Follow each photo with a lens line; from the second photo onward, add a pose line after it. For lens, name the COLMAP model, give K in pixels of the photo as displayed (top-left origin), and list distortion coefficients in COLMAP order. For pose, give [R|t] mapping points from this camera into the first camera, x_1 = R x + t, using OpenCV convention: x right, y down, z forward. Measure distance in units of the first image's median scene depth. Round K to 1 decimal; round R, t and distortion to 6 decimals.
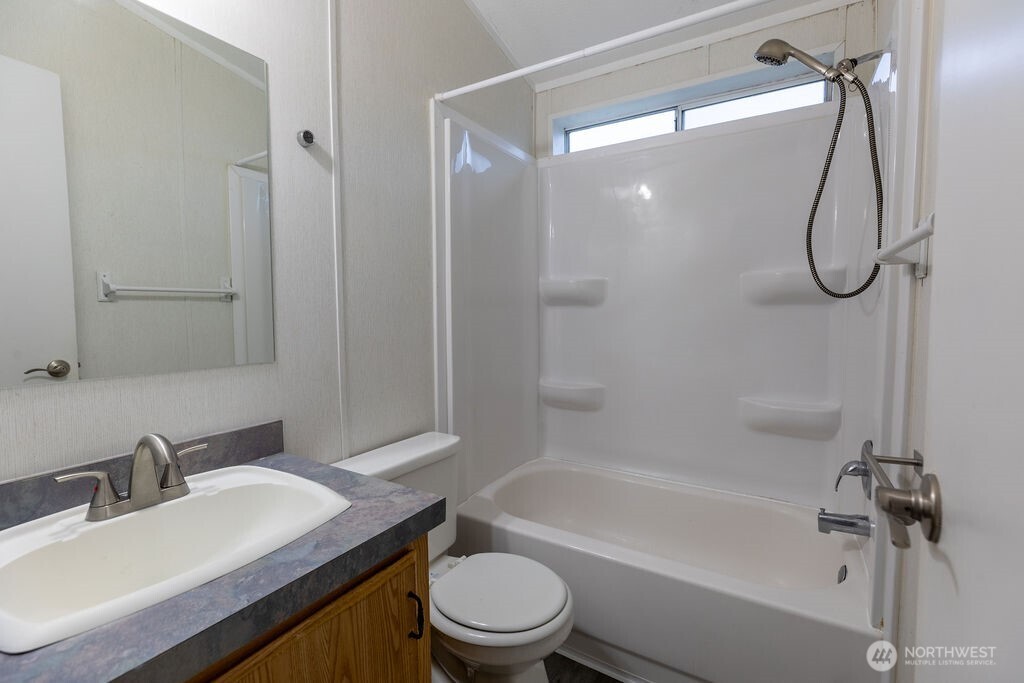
lens RADIAL K [[471.7, 0, 516.7], [0, 471.7, 336.3], [0, 0, 1]] dist [0.000512, -0.000550]
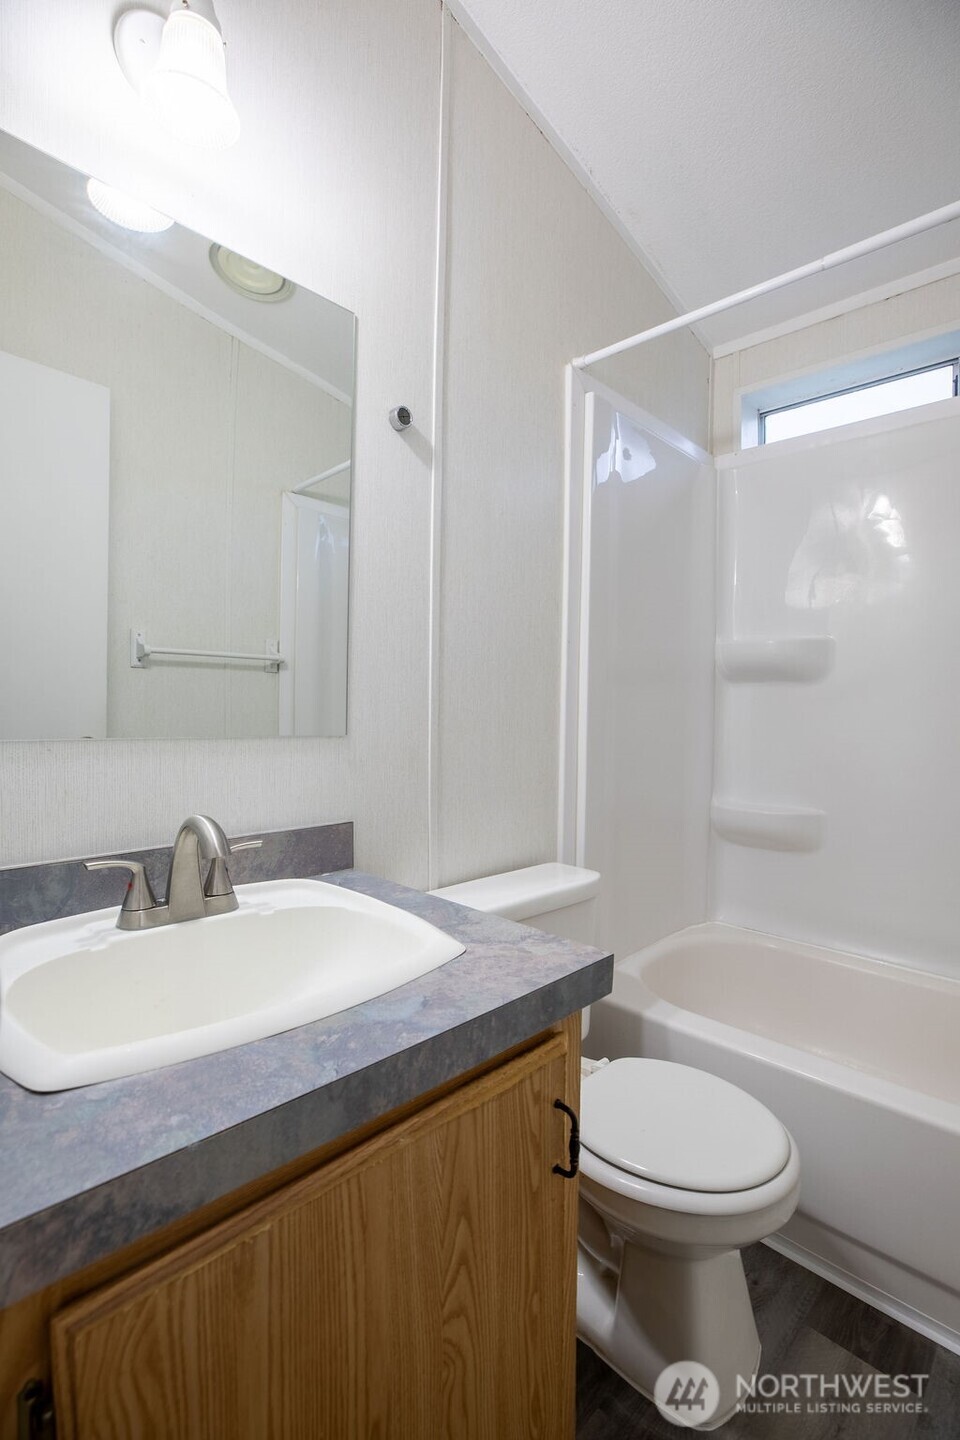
lens RADIAL K [[681.7, 0, 480.0], [0, 681.7, 720.0], [0, 0, 1]] dist [-0.041068, 0.000907]
pose [[0.971673, 0.025405, -0.234960, -0.118062], [-0.033929, 0.998902, -0.032310, 0.074064], [0.233881, 0.039367, 0.971468, 0.100679]]
